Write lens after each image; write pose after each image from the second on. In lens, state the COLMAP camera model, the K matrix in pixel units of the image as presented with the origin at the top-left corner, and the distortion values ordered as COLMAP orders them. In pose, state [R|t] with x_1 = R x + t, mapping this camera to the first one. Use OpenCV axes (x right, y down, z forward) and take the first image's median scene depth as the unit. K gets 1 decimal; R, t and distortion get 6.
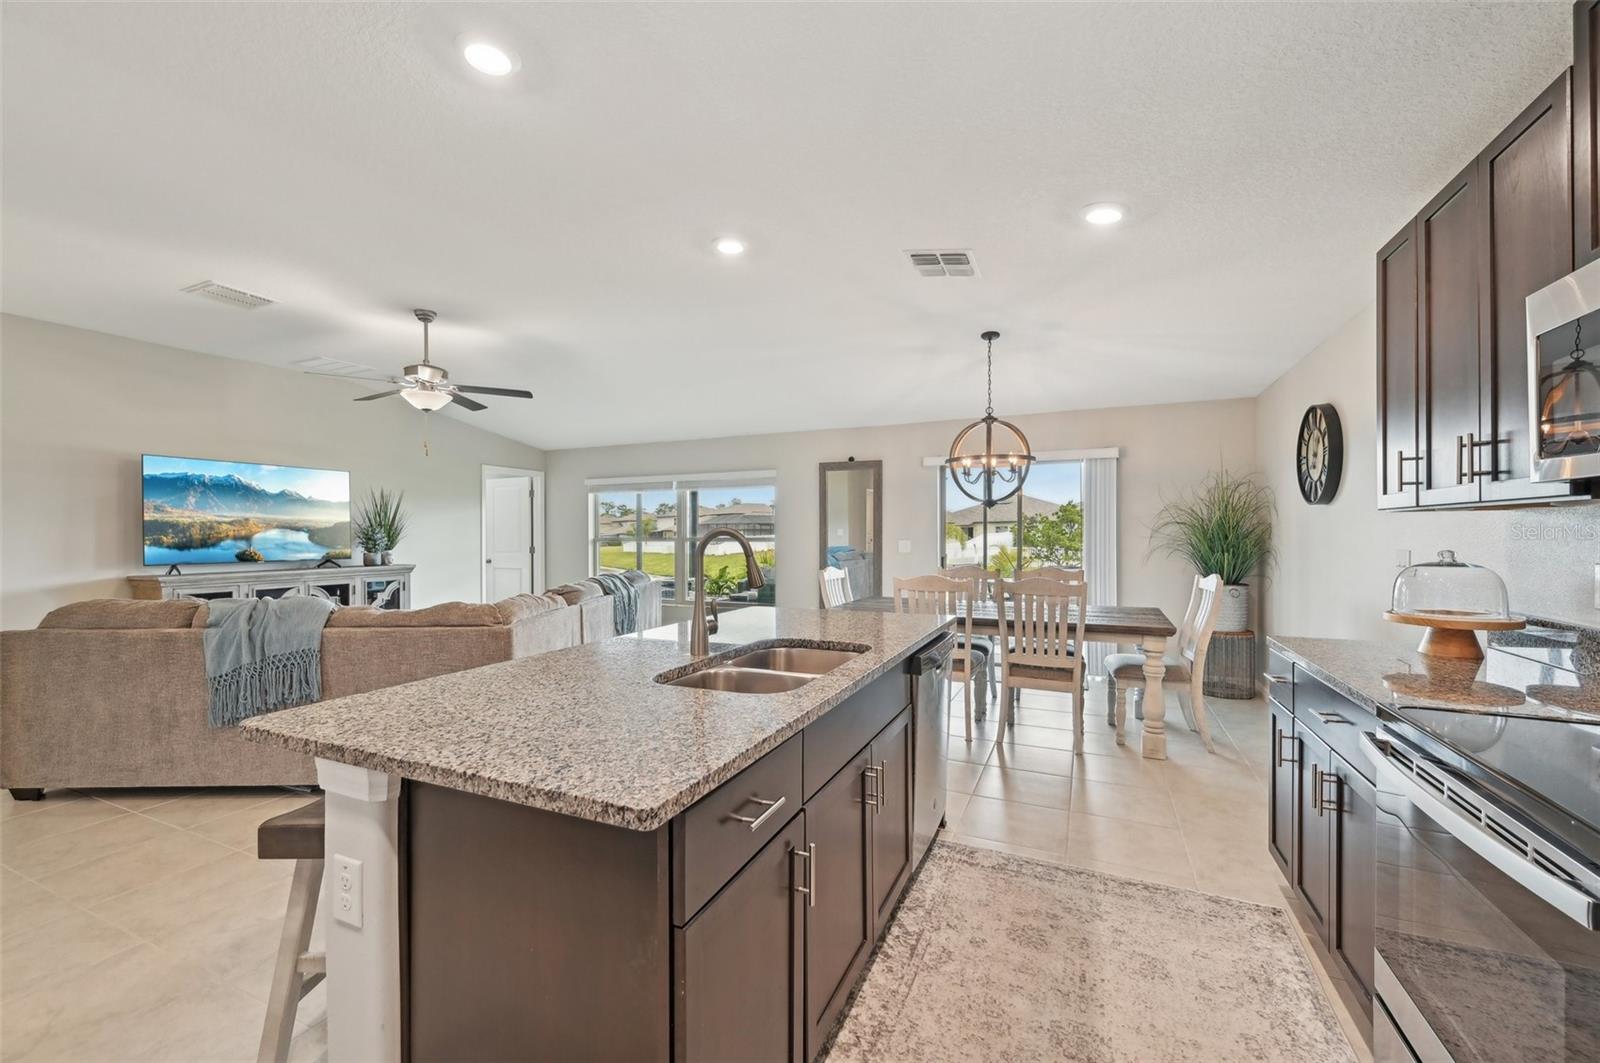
lens RADIAL K [[642.2, 0, 806.8], [0, 642.2, 534.6], [0, 0, 1]] dist [-0.001630, -0.000126]
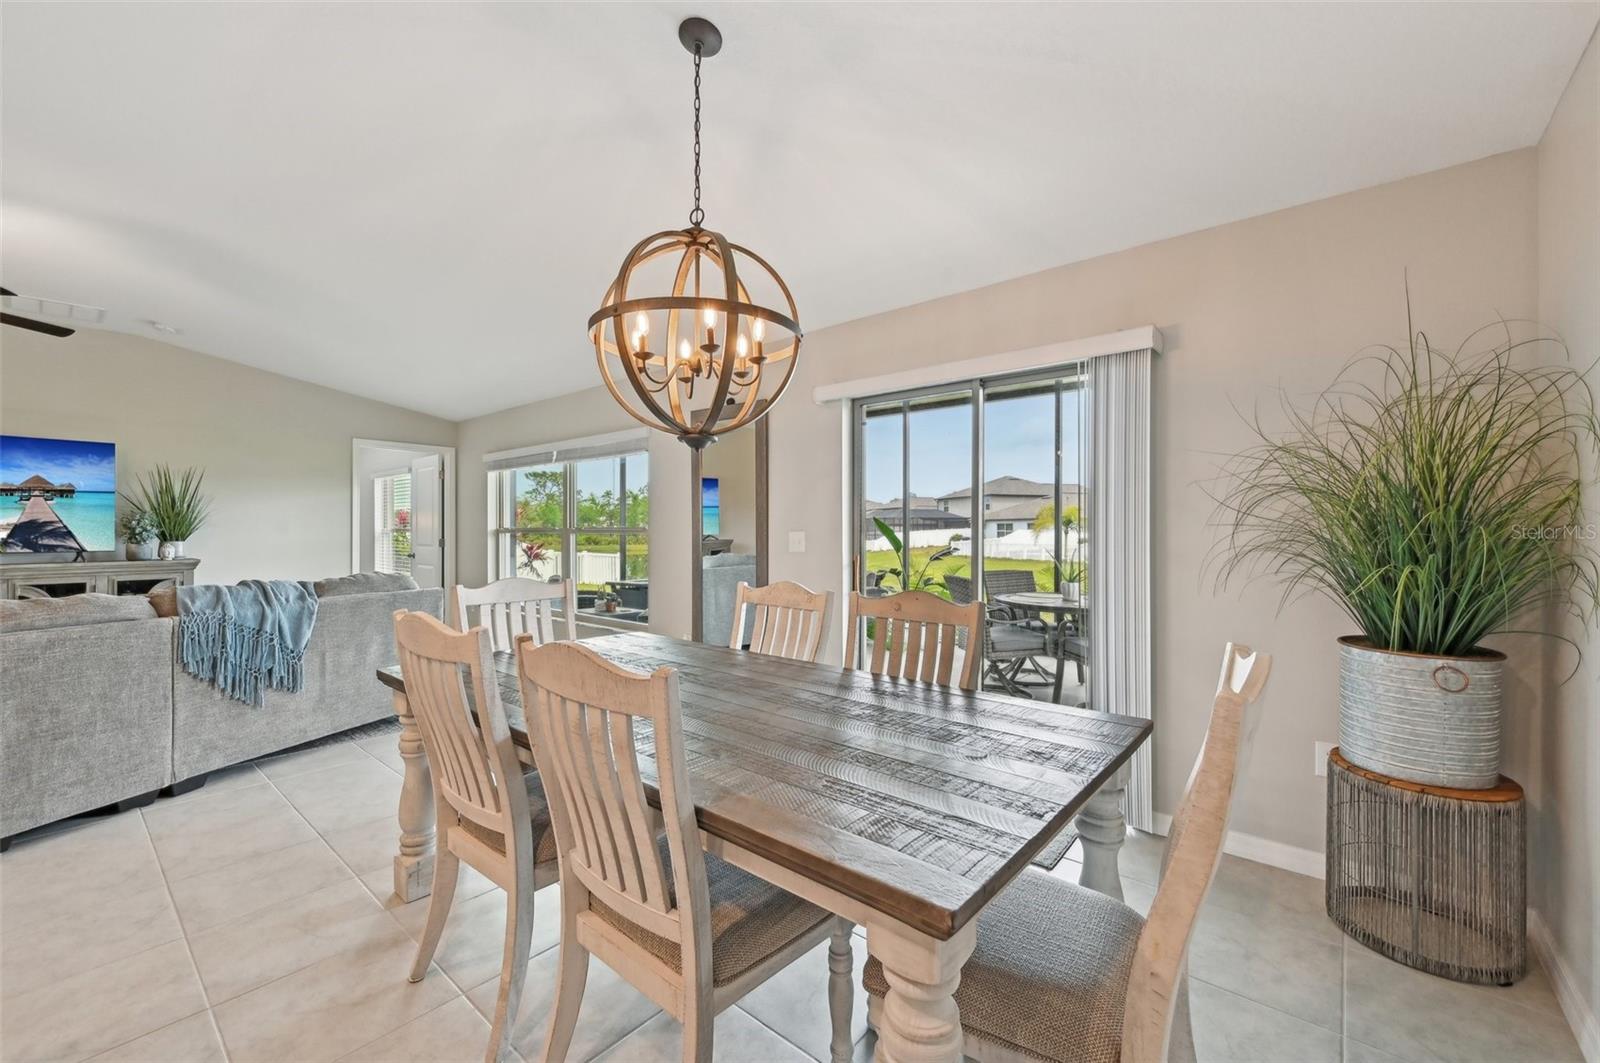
lens RADIAL K [[642.2, 0, 795.4], [0, 642.2, 529.9], [0, 0, 1]] dist [-0.001630, -0.000126]
pose [[0.961539, 0.002933, -0.274653, 0.370027], [-0.002672, 0.999996, 0.001323, 0.007570], [0.274656, -0.000538, 0.961543, 0.498770]]
